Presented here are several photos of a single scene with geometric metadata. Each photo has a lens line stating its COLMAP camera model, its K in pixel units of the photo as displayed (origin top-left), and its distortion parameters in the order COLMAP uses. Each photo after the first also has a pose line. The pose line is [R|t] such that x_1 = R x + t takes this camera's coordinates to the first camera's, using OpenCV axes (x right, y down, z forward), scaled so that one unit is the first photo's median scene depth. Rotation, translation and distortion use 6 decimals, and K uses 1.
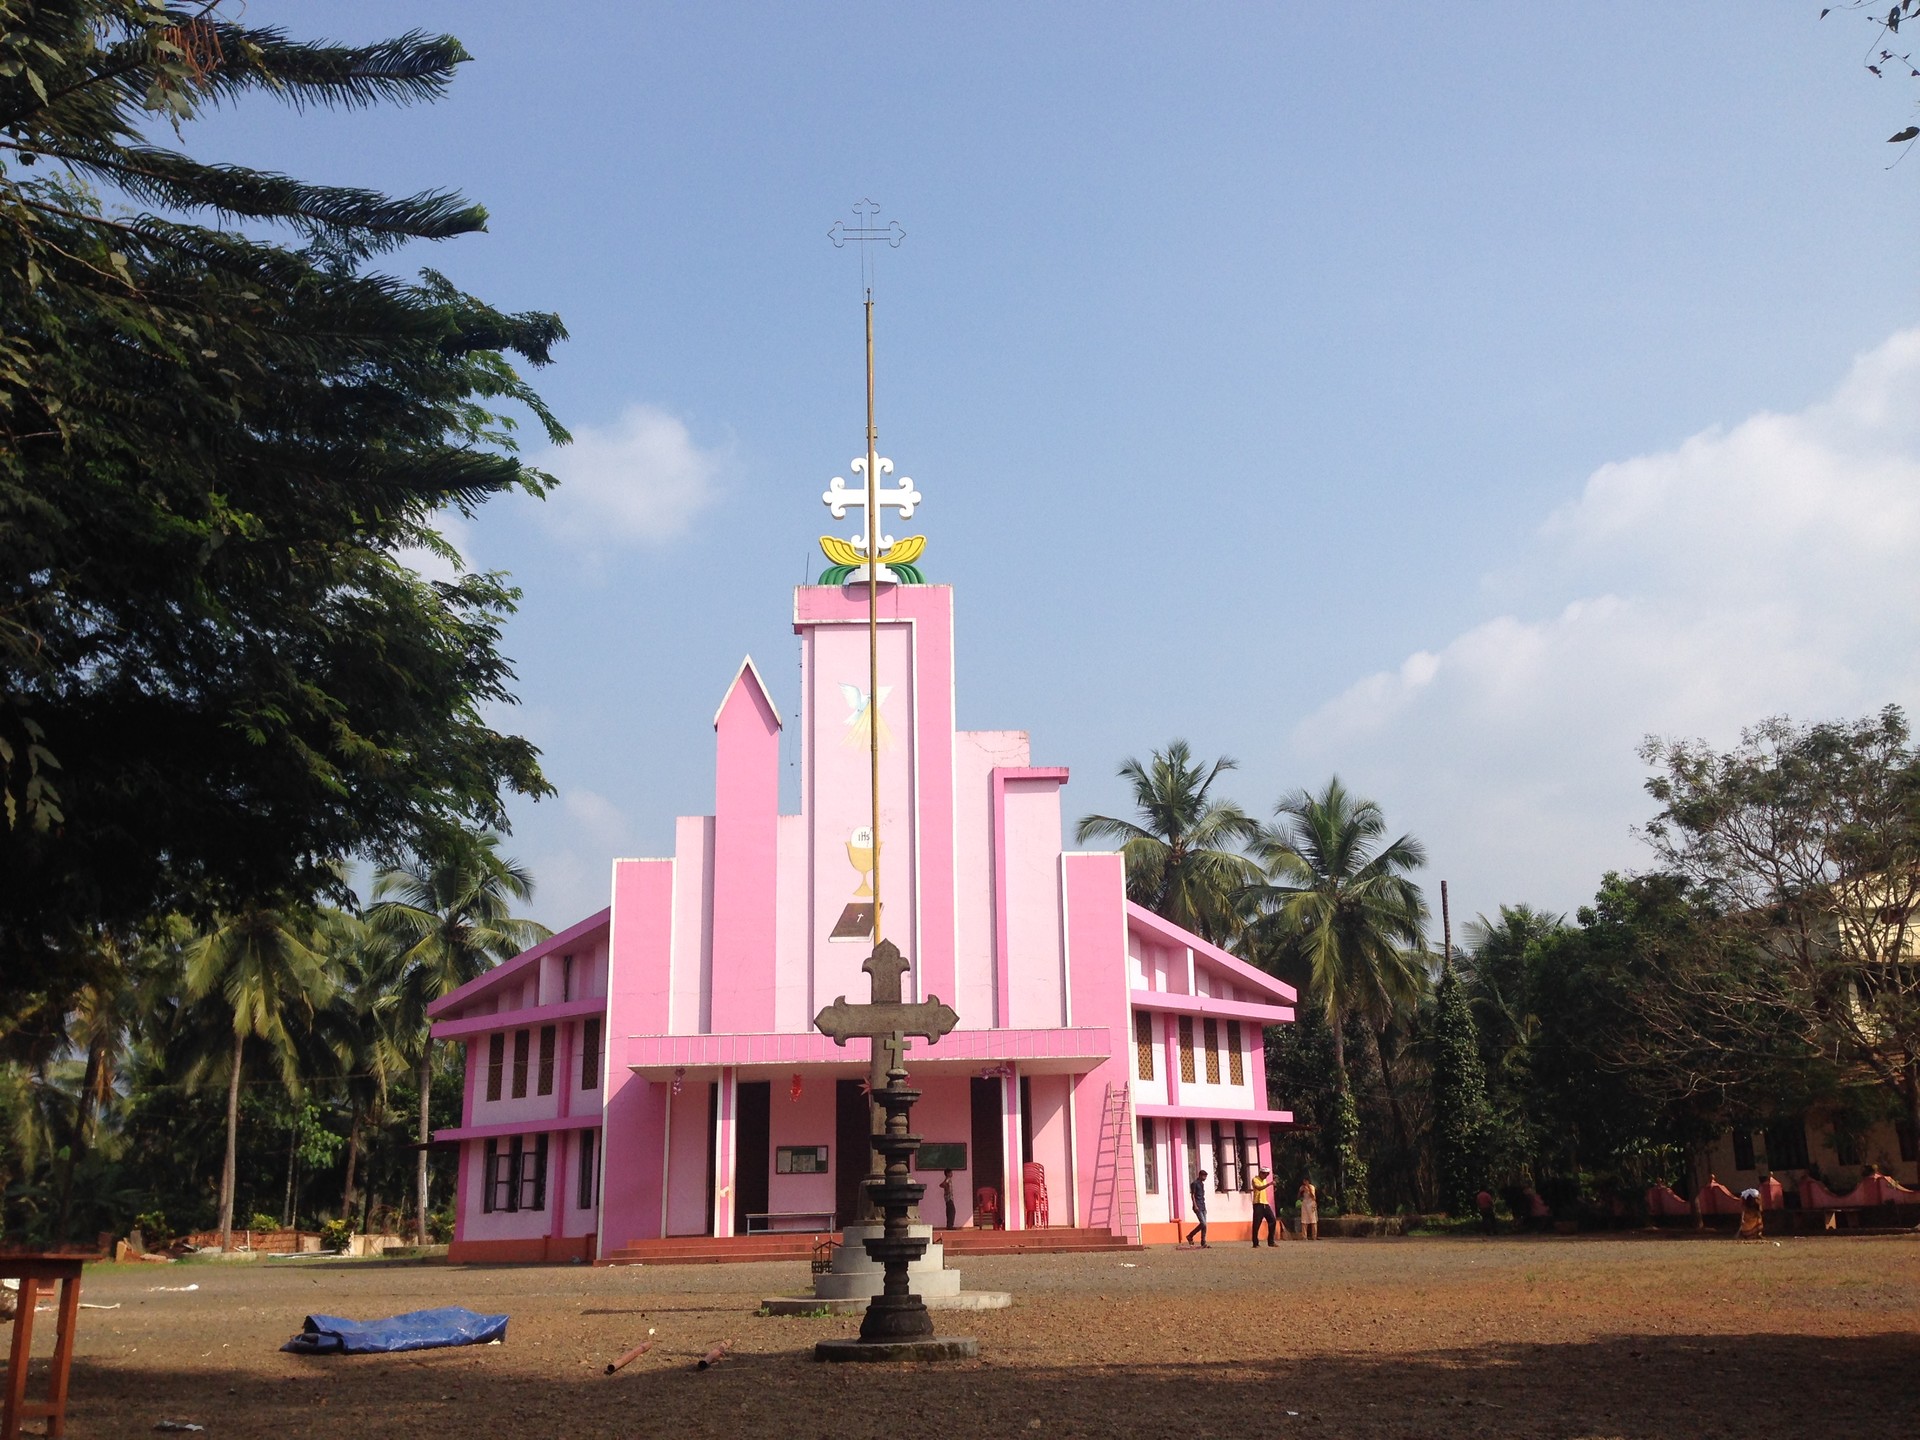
lens RADIAL K [[1701.7, 0, 936.2], [0, 1701.7, 729.5], [0, 0, 1]] dist [0.034969, 0.159878]
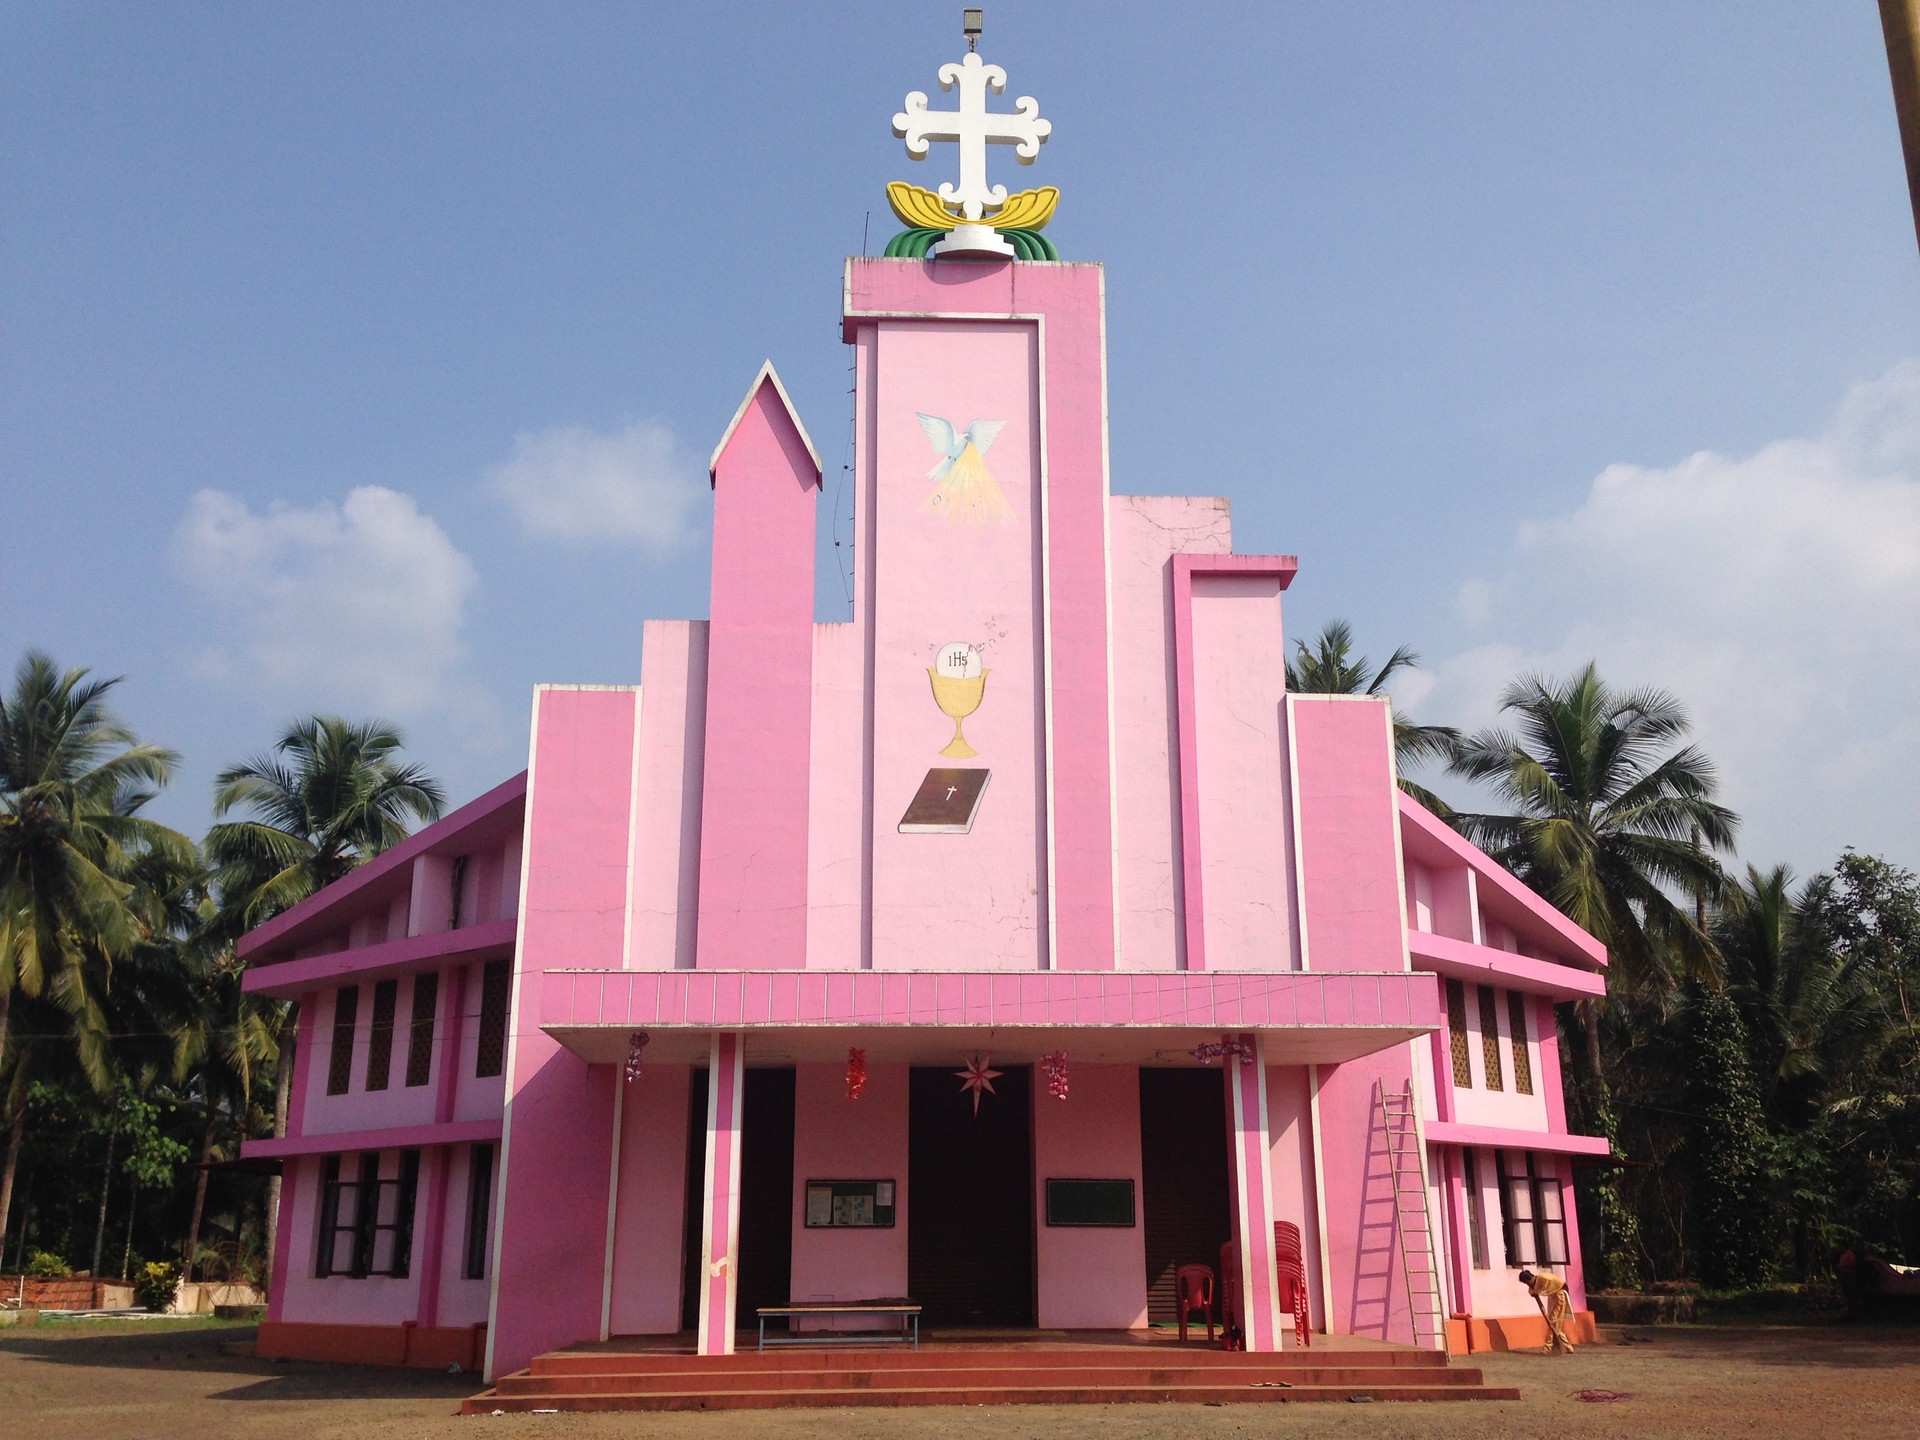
lens RADIAL K [[1702.1, 0, 923.4], [0, 1702.1, 722.1], [0, 0, 1]] dist [0.084955, -0.099004]
pose [[0.999766, 0.020086, 0.008012, -0.055624], [-0.019972, 0.999701, -0.014074, 0.088178], [-0.008292, 0.013911, 0.999869, 0.380490]]
